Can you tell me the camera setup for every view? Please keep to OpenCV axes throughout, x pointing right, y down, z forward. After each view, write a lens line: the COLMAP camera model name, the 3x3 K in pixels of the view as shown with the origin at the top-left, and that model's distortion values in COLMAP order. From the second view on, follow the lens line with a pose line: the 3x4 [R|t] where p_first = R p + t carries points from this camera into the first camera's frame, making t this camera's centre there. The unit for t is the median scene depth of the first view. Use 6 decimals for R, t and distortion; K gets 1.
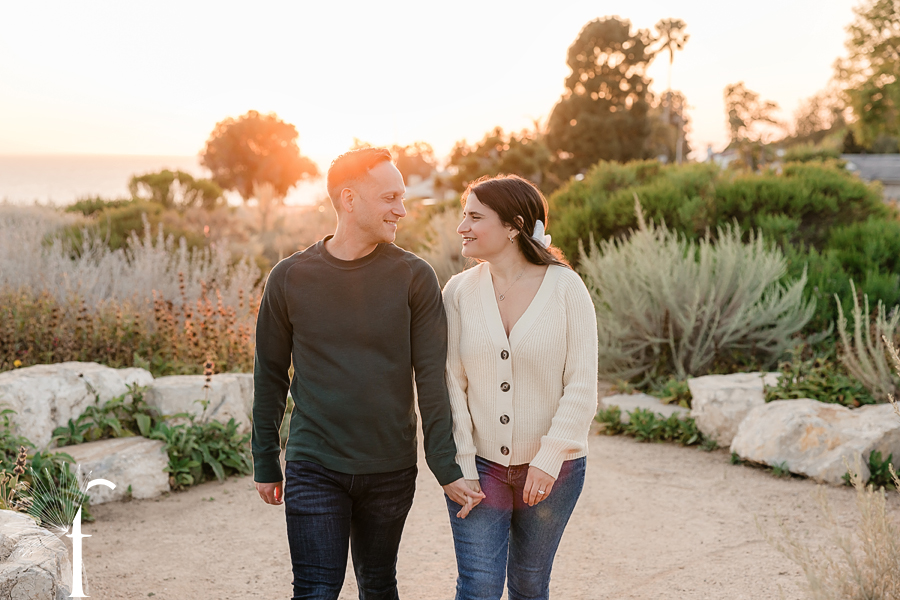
lens RADIAL K [[1508.1, 0, 450.0], [0, 1508.1, 300.0], [0, 0, 1]] dist [0.004901, -0.023874]
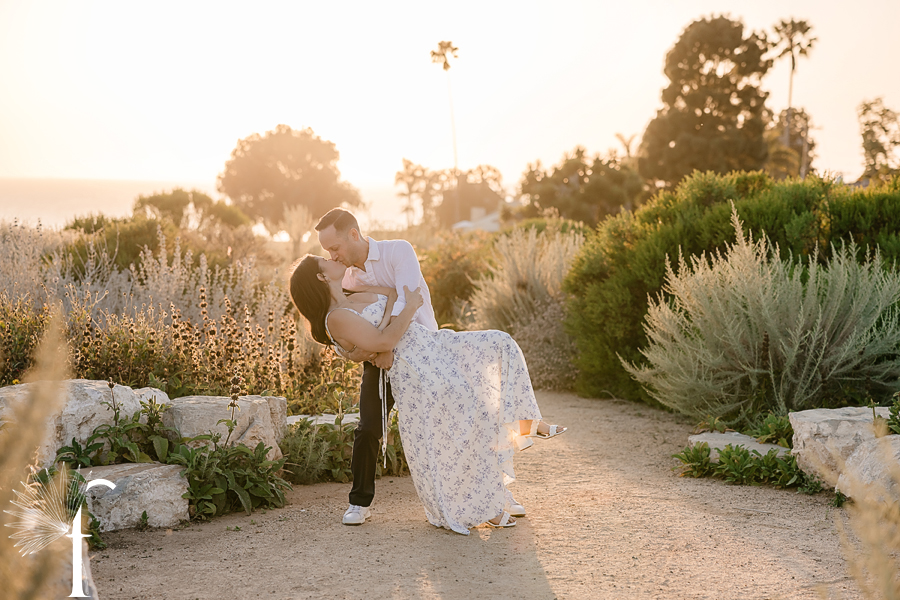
lens RADIAL K [[1863.3, 0, 462.1], [0, 1863.3, 300.4], [0, 0, 1]] dist [0.030768, -0.098969]
pose [[0.999411, 0.013452, -0.031566, 0.002919], [-0.014581, 0.999252, -0.035803, 0.018944], [0.031061, 0.036242, 0.998860, -0.045679]]
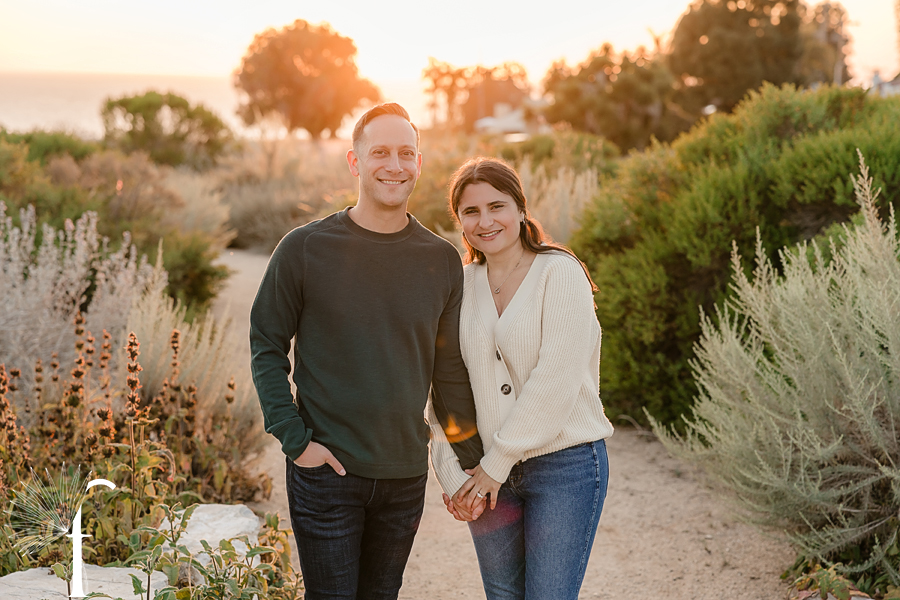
lens RADIAL K [[1721.7, 0, 446.4], [0, 1721.7, 290.9], [0, 0, 1]] dist [0.012675, 0.073621]
pose [[0.997870, 0.021449, -0.061608, 0.021236], [-0.019853, 0.999454, 0.026409, -0.027763], [0.062141, -0.025130, 0.997751, 0.328808]]
